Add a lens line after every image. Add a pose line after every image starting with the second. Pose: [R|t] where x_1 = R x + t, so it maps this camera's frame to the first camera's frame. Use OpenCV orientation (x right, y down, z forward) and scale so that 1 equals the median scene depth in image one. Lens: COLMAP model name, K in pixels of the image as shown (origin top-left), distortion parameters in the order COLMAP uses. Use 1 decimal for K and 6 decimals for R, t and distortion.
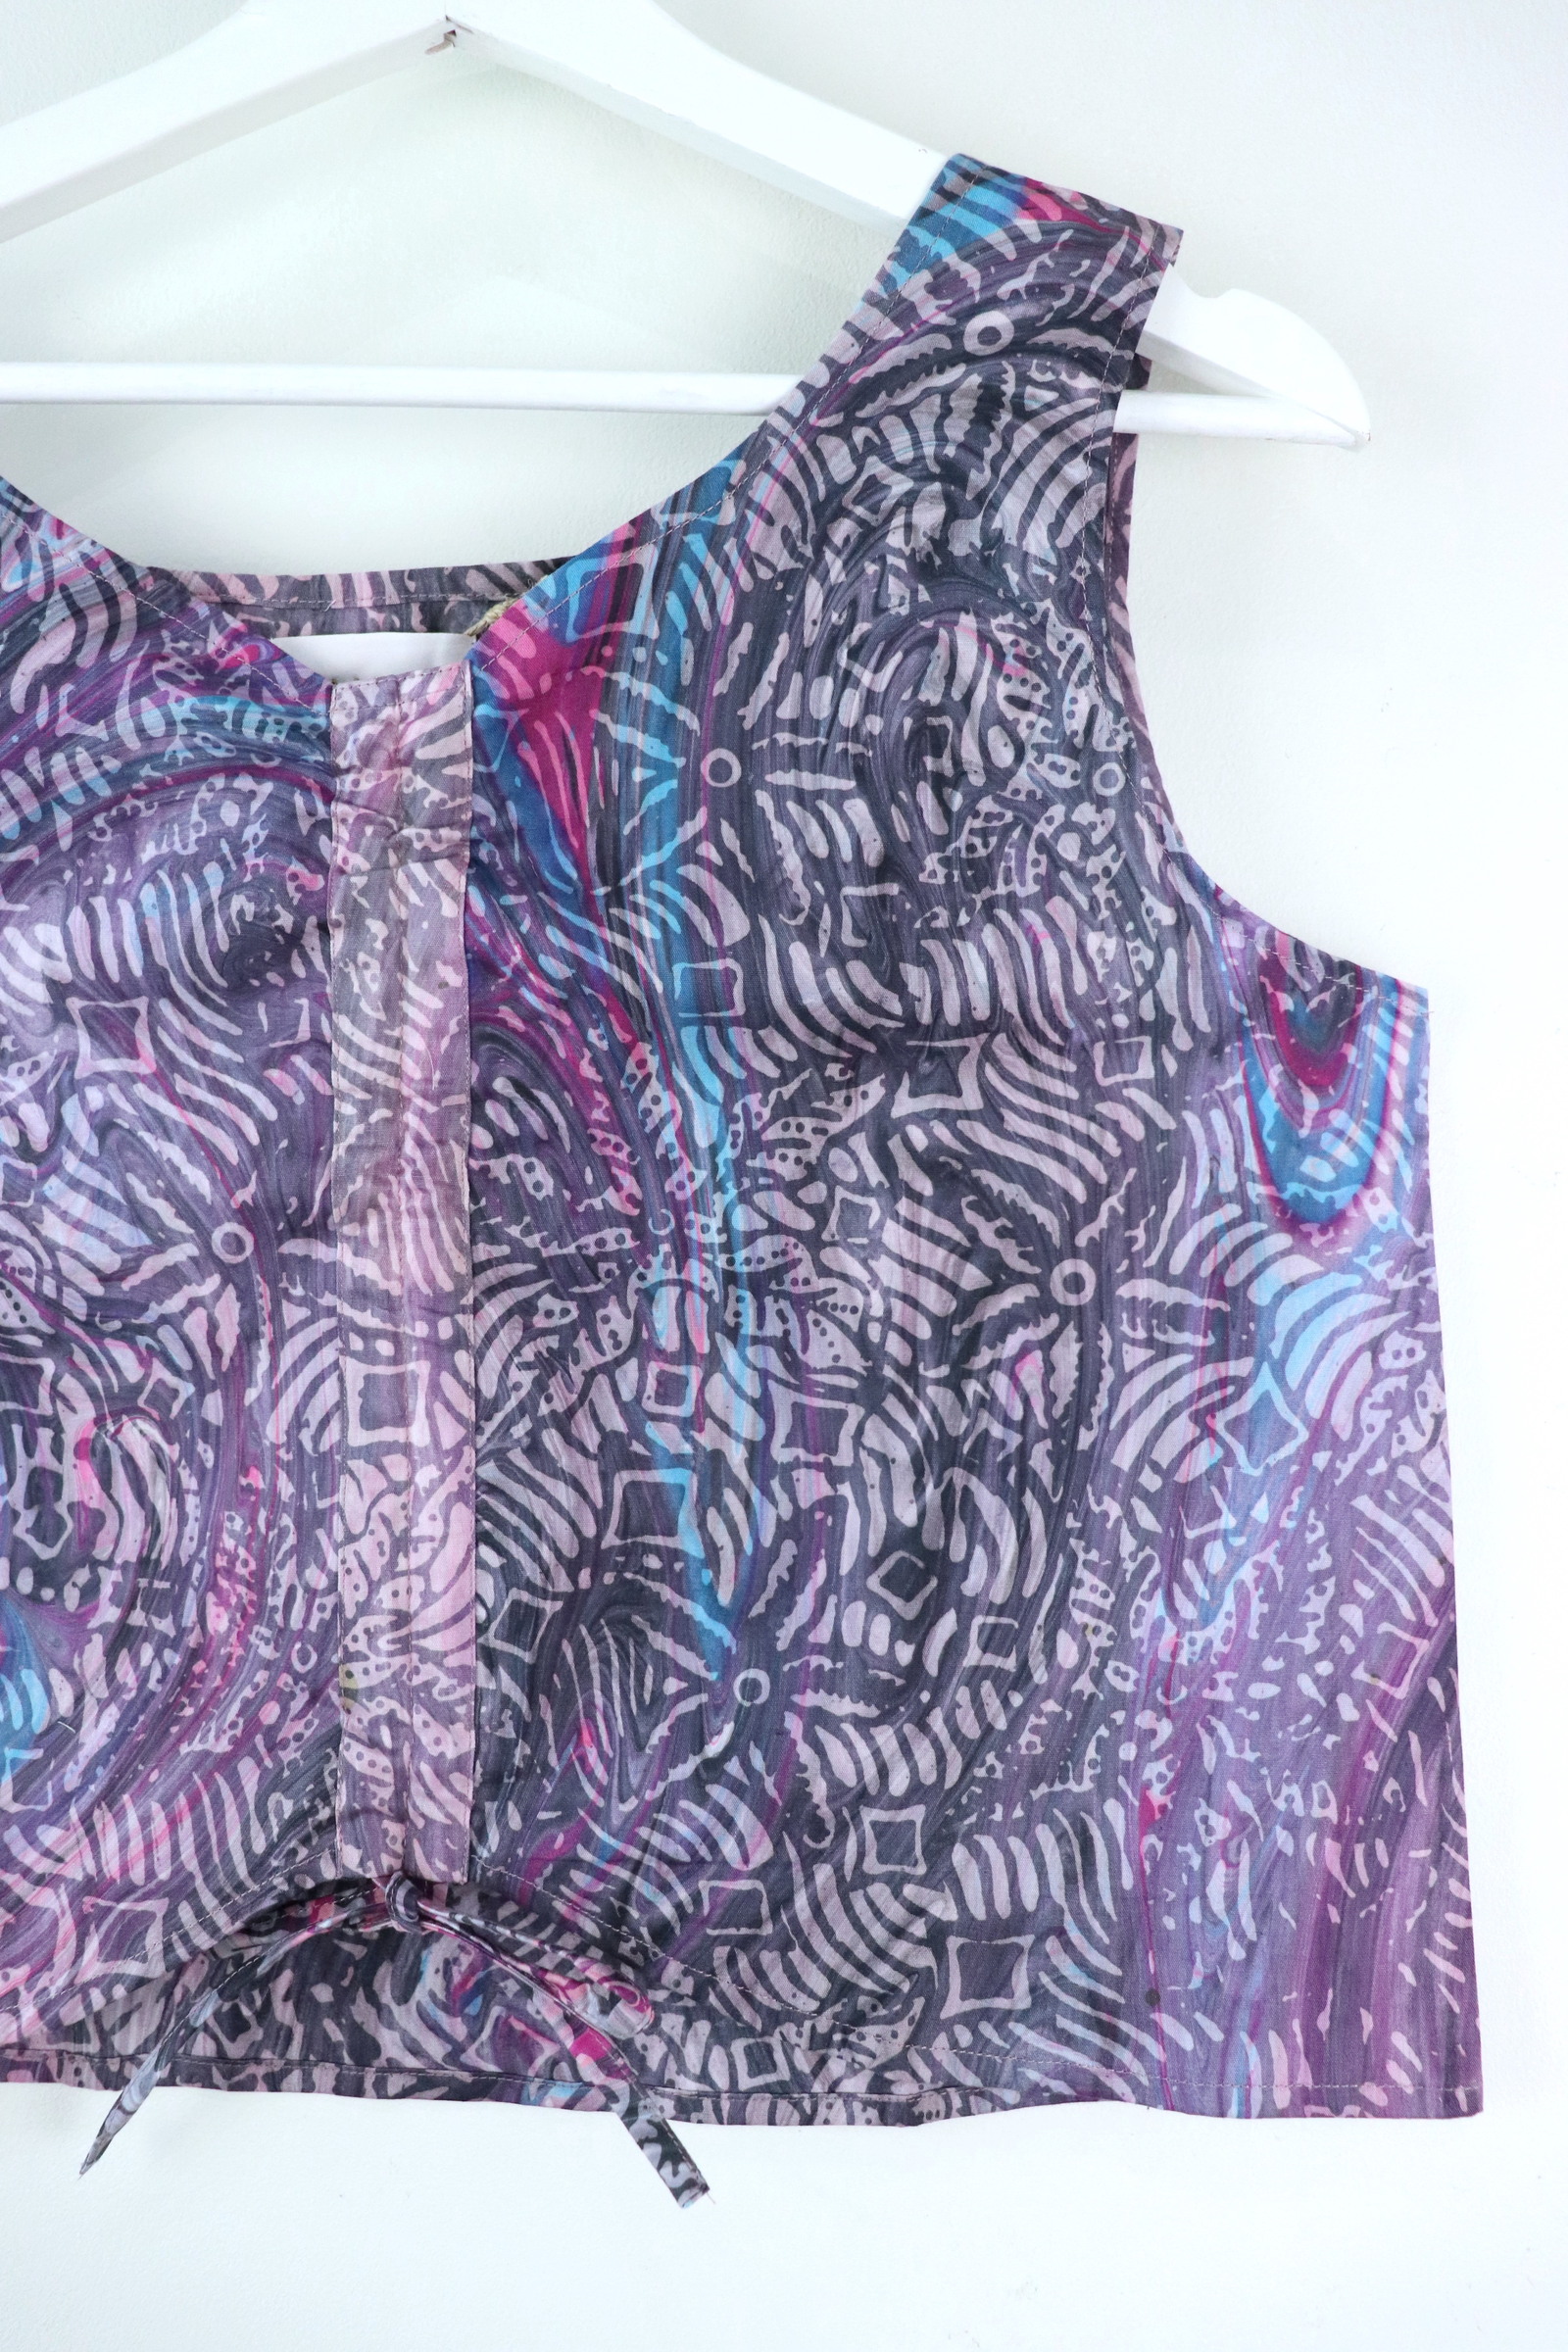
lens RADIAL K [[1971.8, 0, 781.0], [0, 1971.8, 1178.3], [0, 0, 1]] dist [-0.202320, 0.168618]
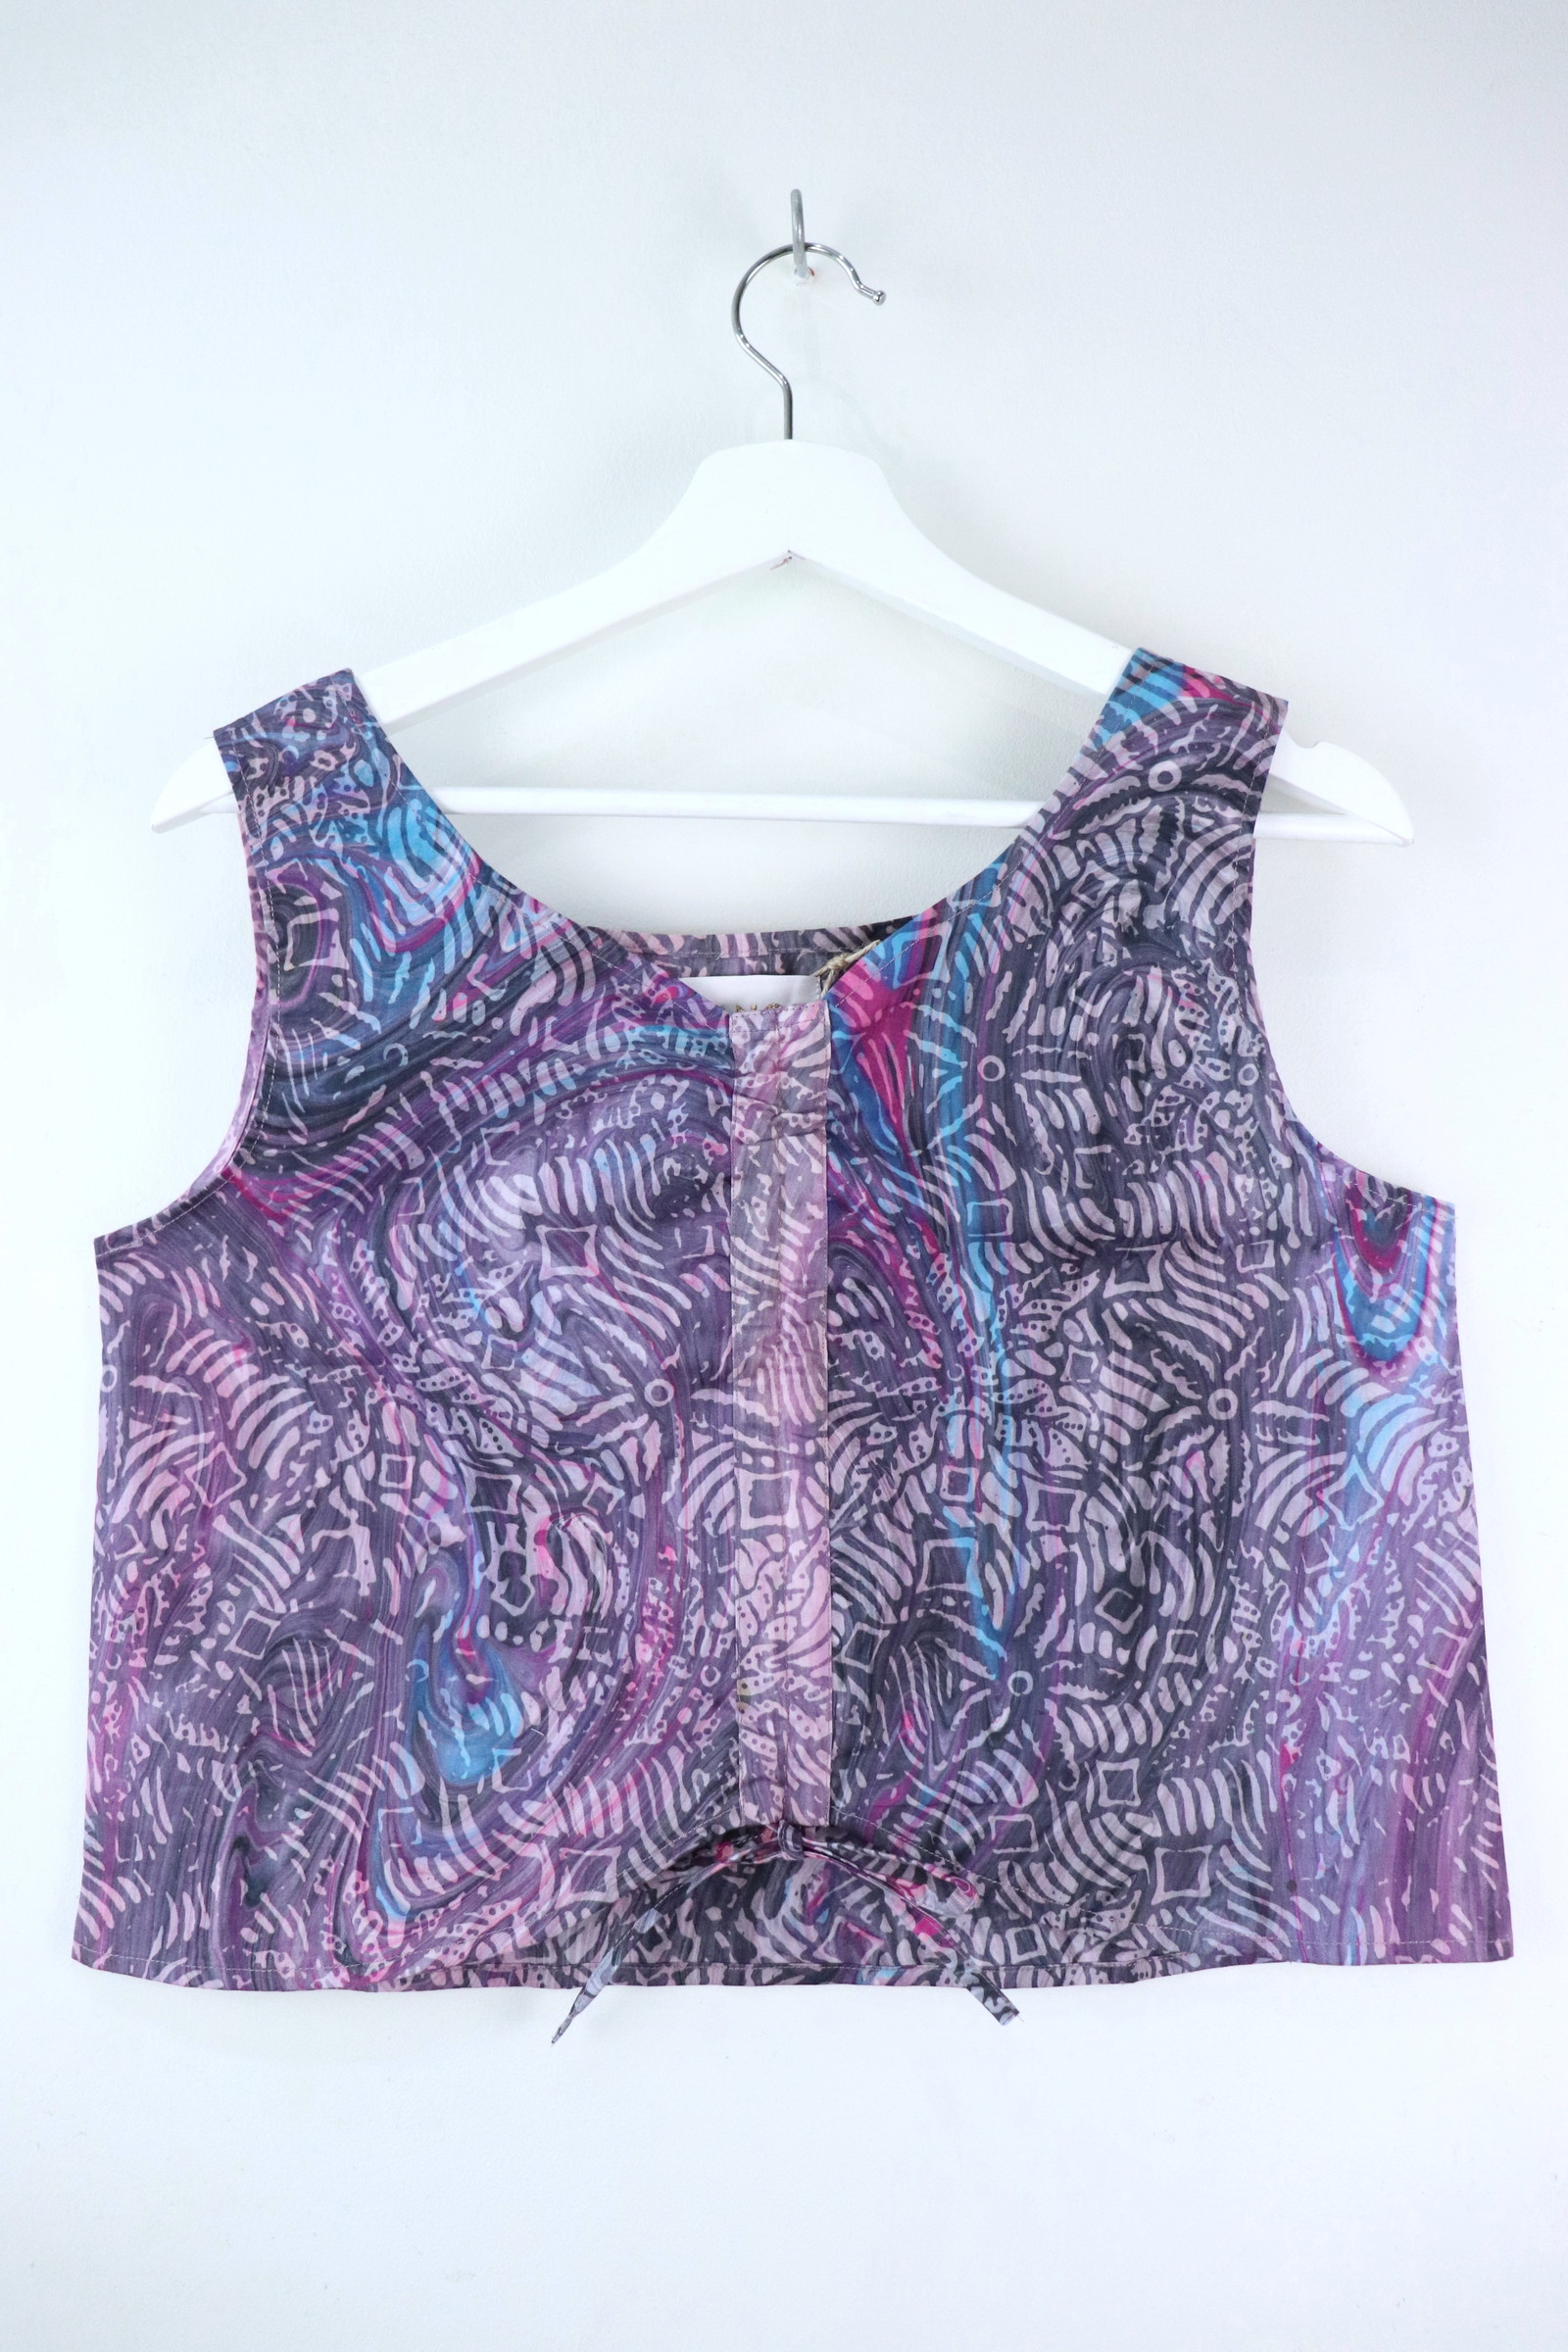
lens RADIAL K [[1971.8, 0, 777.9], [0, 1971.8, 1179.2], [0, 0, 1]] dist [-0.202320, 0.168618]
pose [[0.999494, -0.017835, 0.026343, -0.233767], [0.018846, 0.999075, -0.038643, -0.069644], [-0.025630, 0.039120, 0.998906, -0.493502]]
